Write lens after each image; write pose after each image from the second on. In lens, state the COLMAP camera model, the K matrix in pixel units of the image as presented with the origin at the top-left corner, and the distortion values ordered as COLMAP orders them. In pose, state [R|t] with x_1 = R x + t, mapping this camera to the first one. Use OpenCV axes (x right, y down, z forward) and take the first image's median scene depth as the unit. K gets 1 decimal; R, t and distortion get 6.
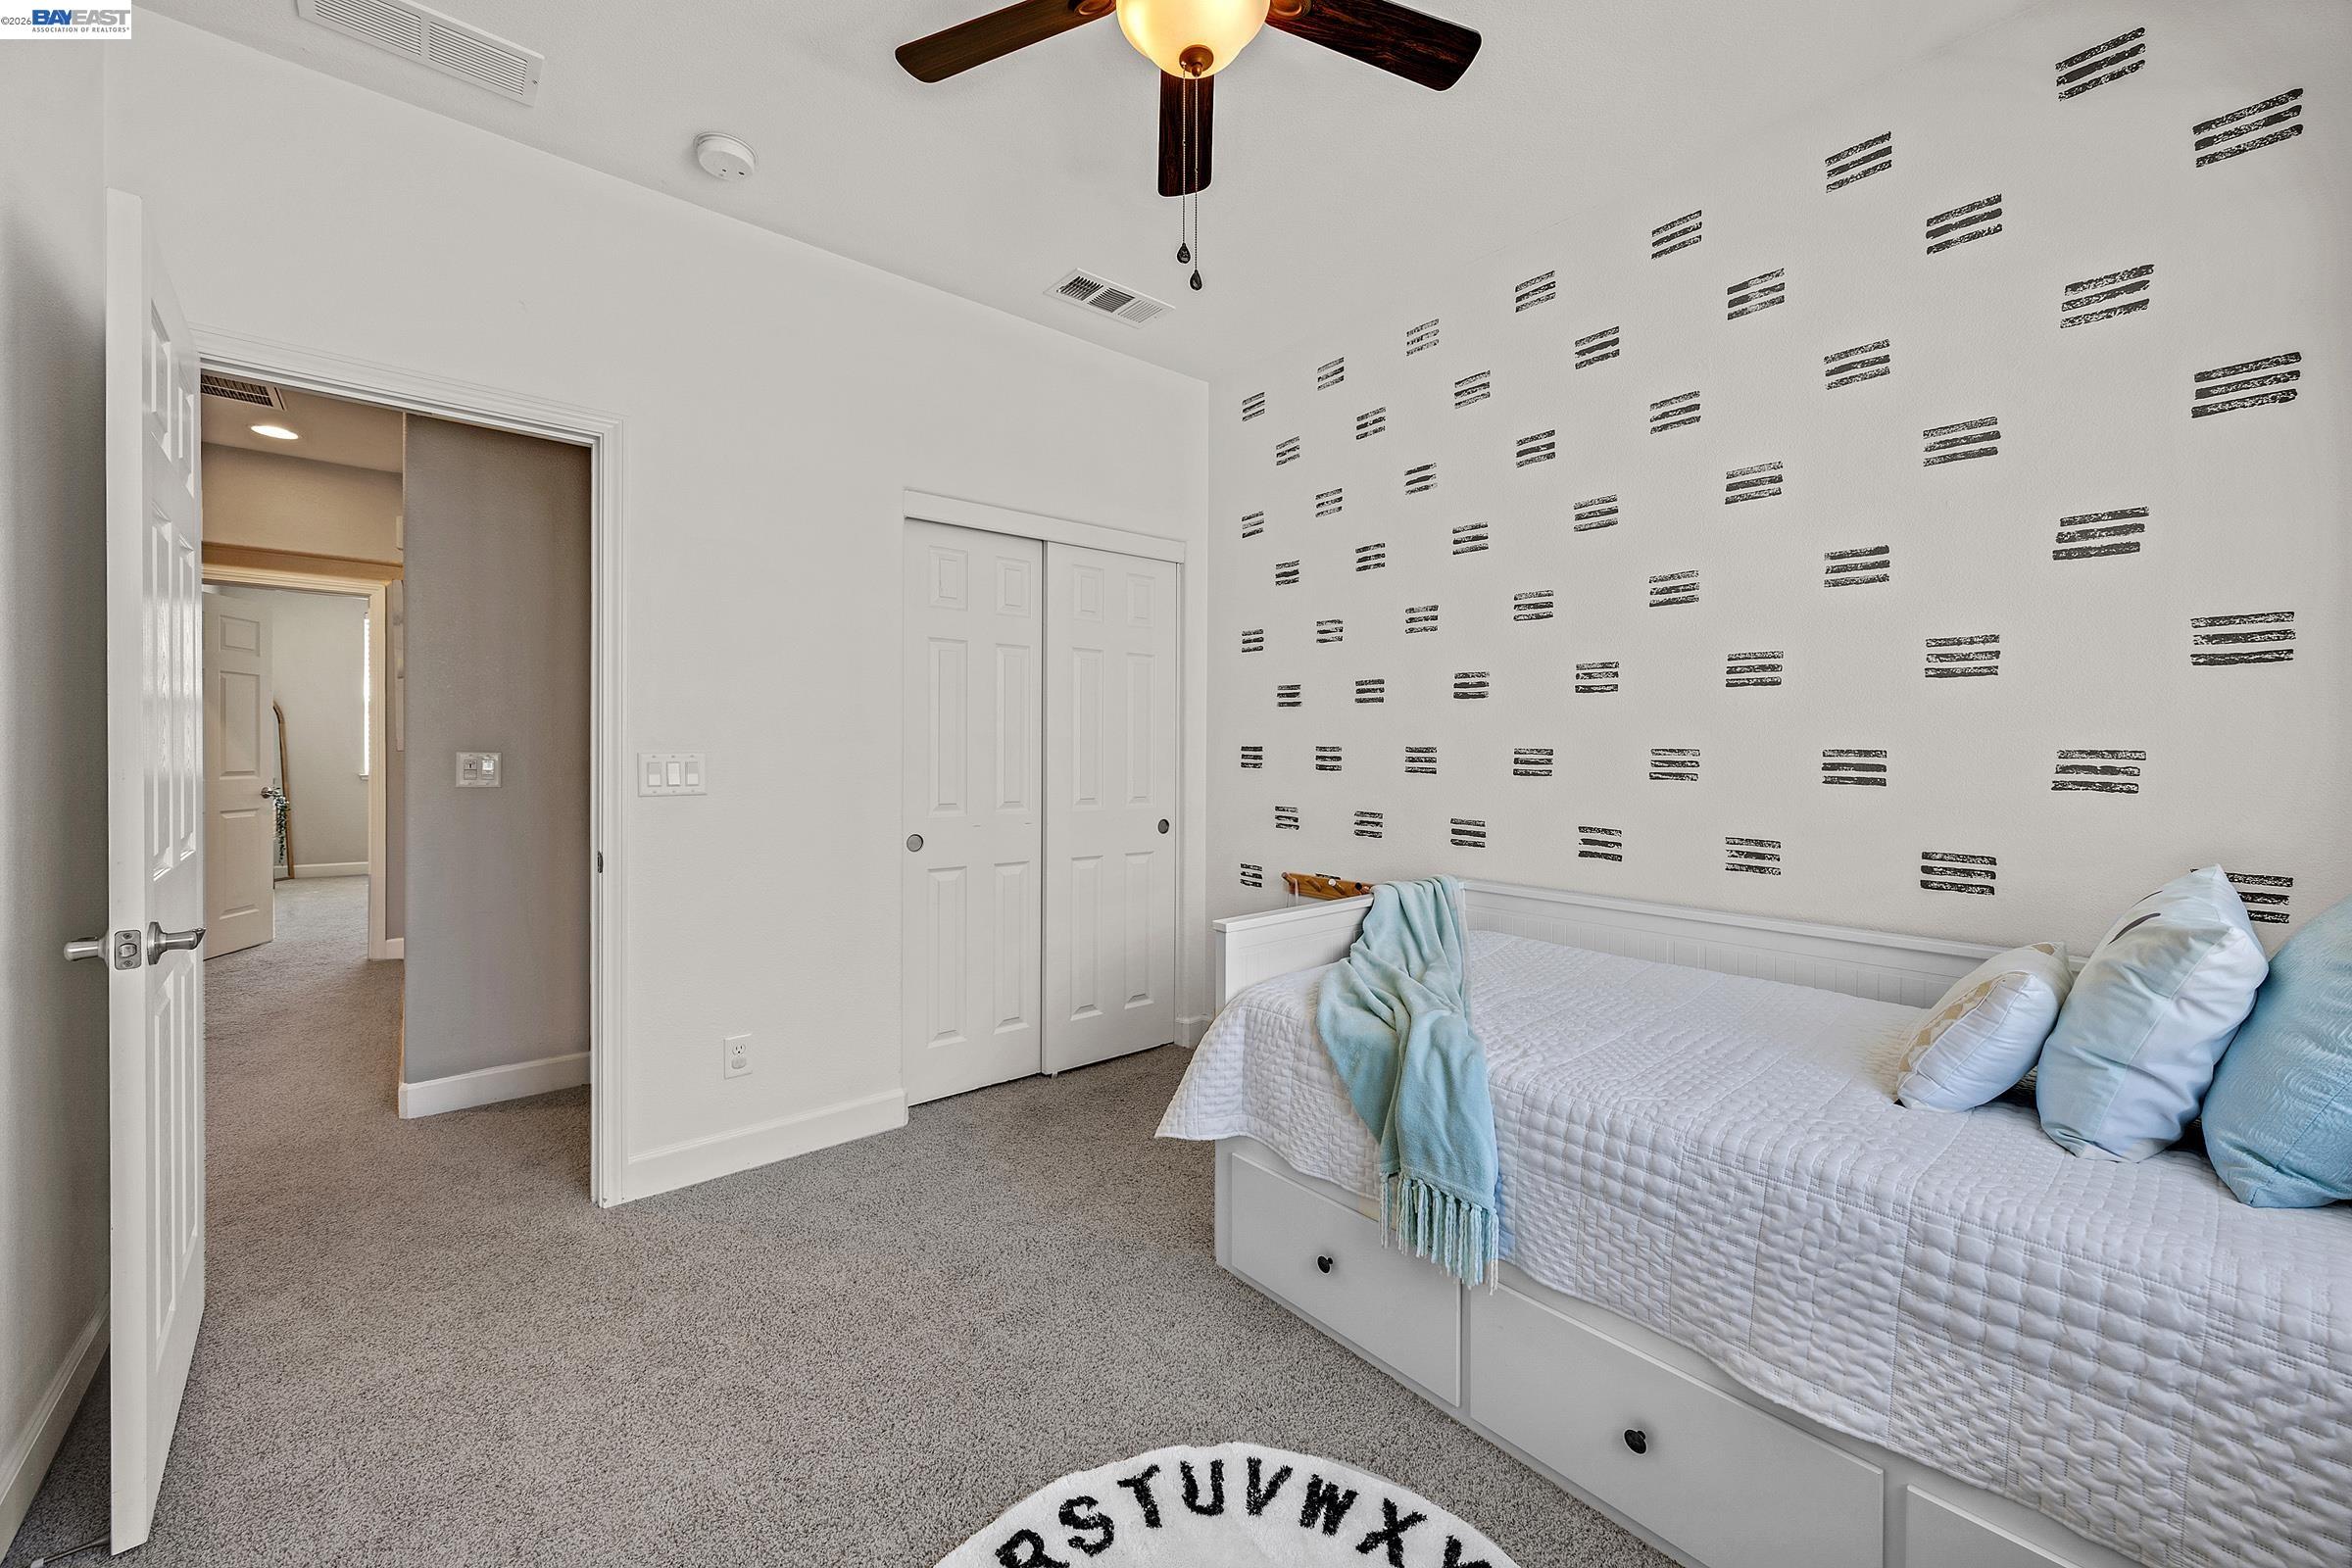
lens RADIAL K [[910.6, 0, 1189.8], [0, 910.6, 752.4], [0, 0, 1]] dist [-0.001363, -0.000054]
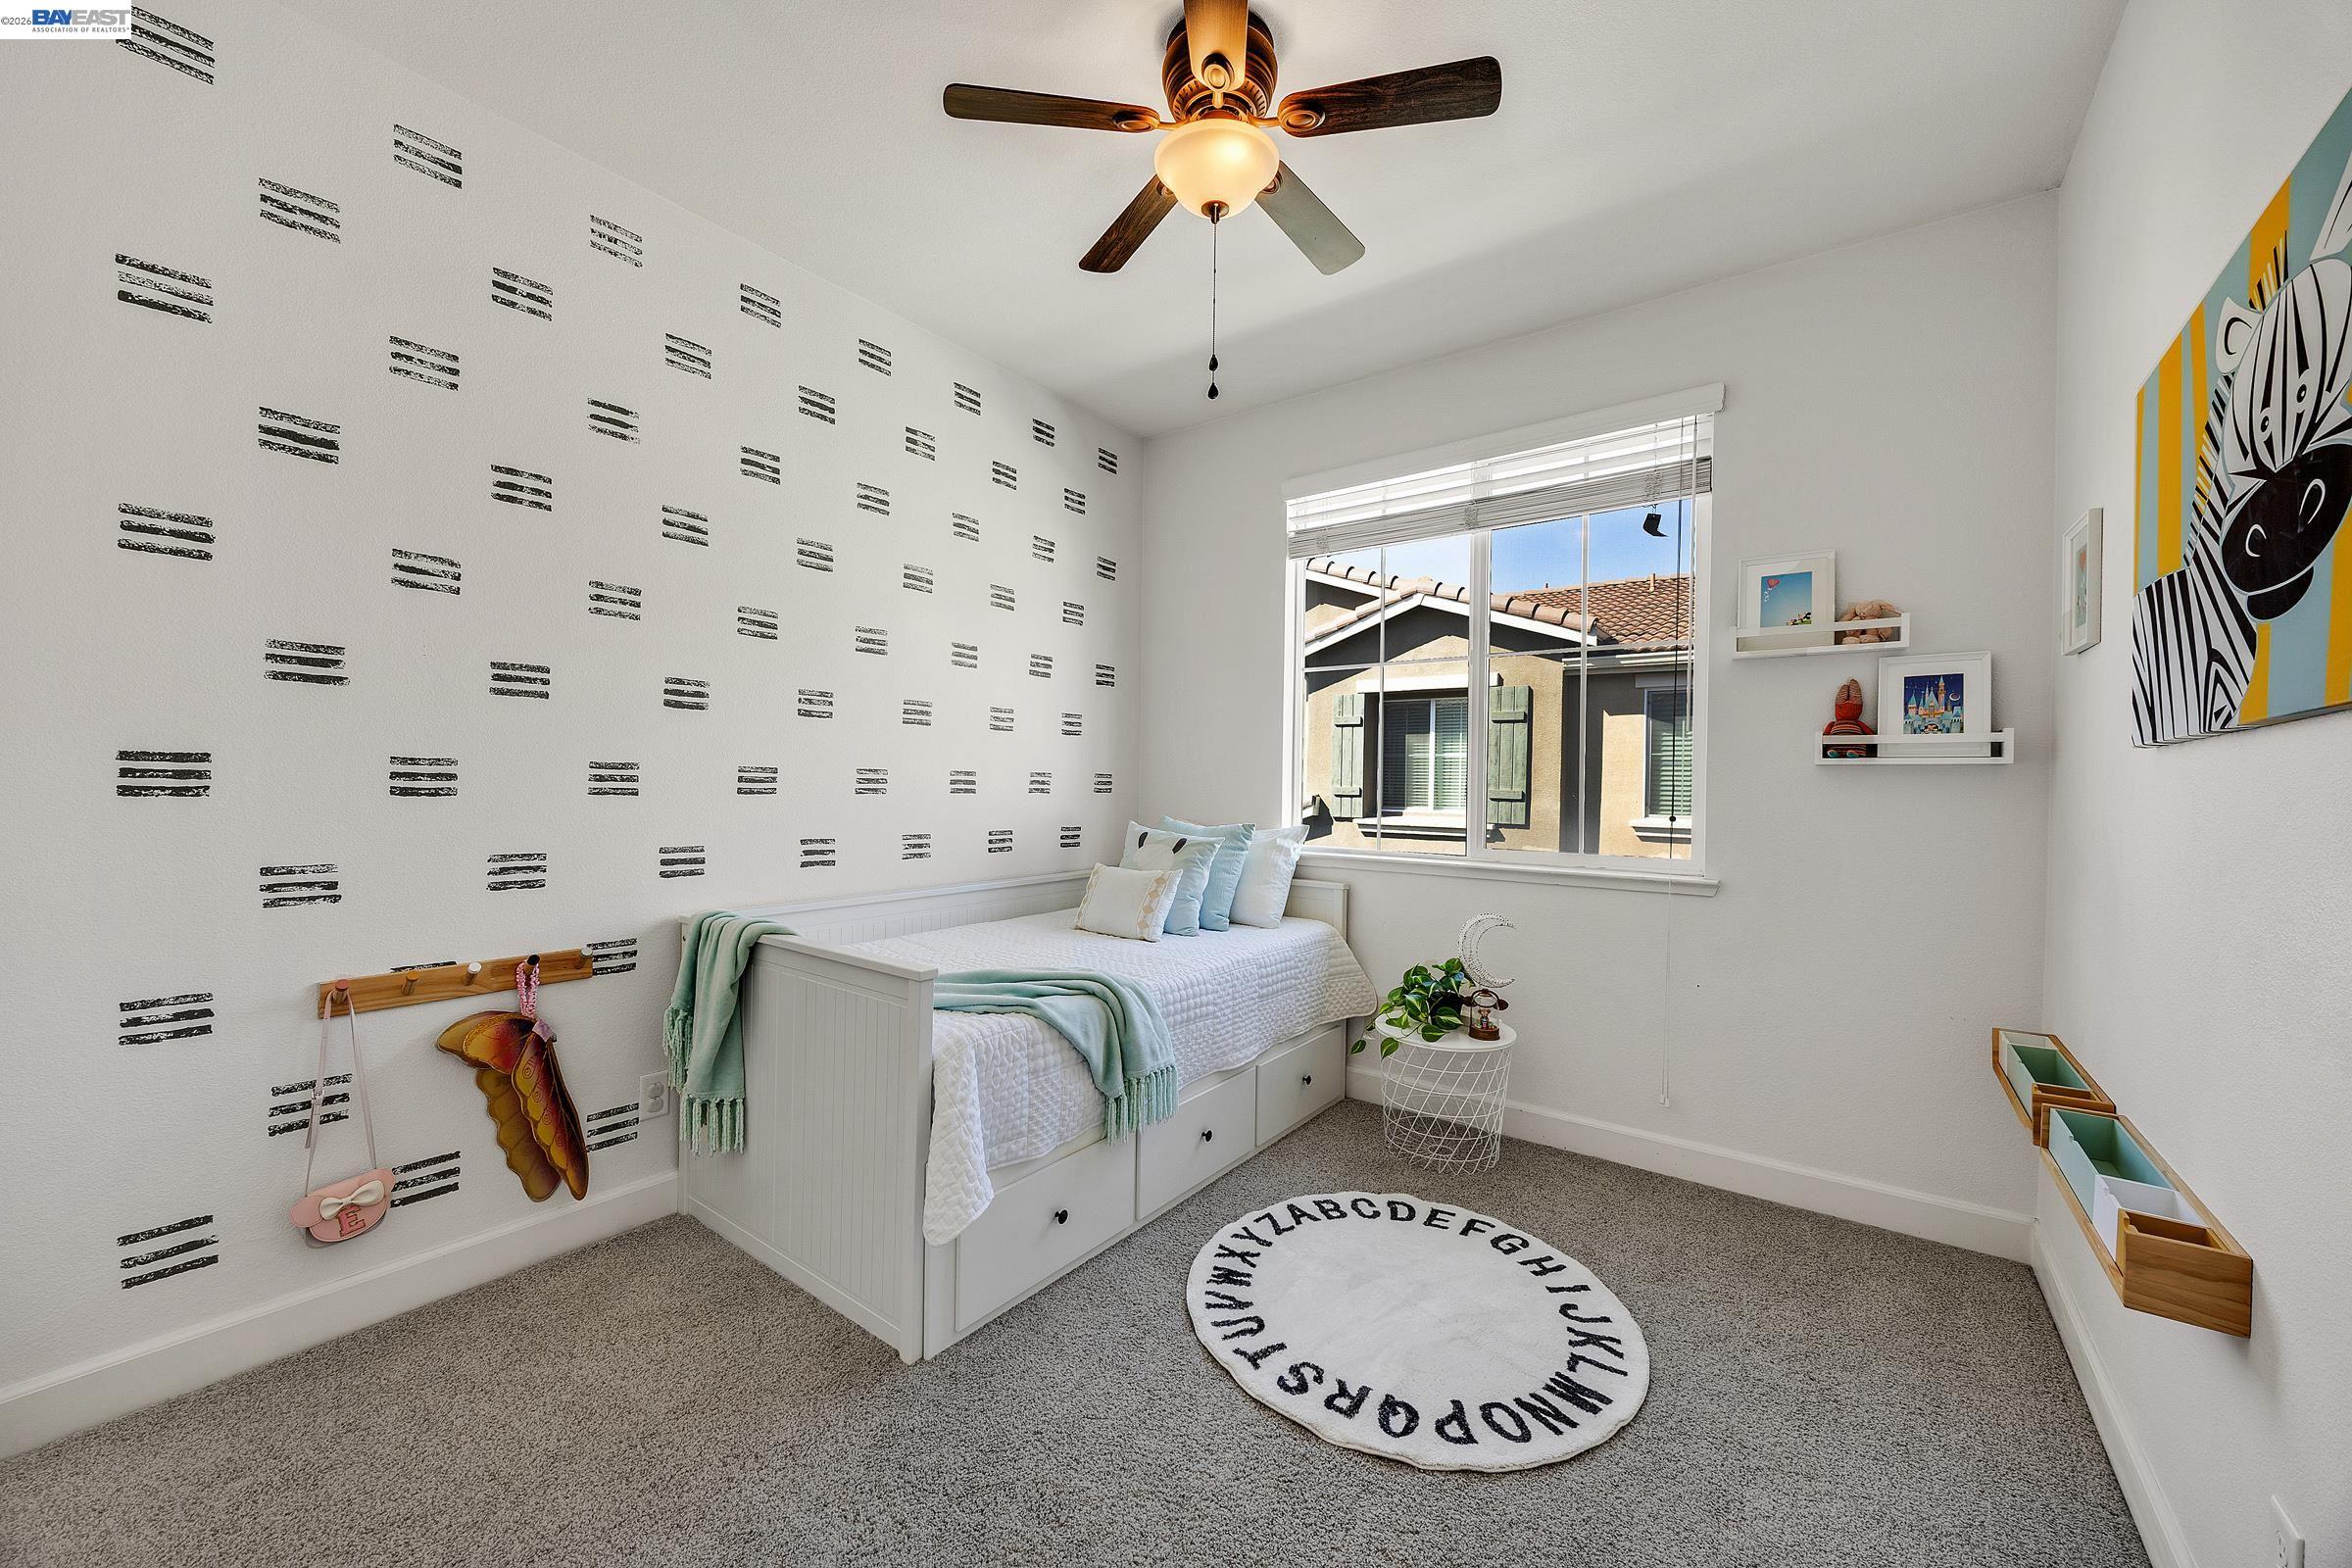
lens RADIAL K [[910.6, 0, 1174.3], [0, 910.6, 783.7], [0, 0, 1]] dist [-0.001363, -0.000054]
pose [[-0.232503, -0.015582, 0.972471, -0.781744], [-0.014526, 0.999816, 0.012547, -0.005328], [-0.972487, -0.011208, -0.232686, 0.882932]]
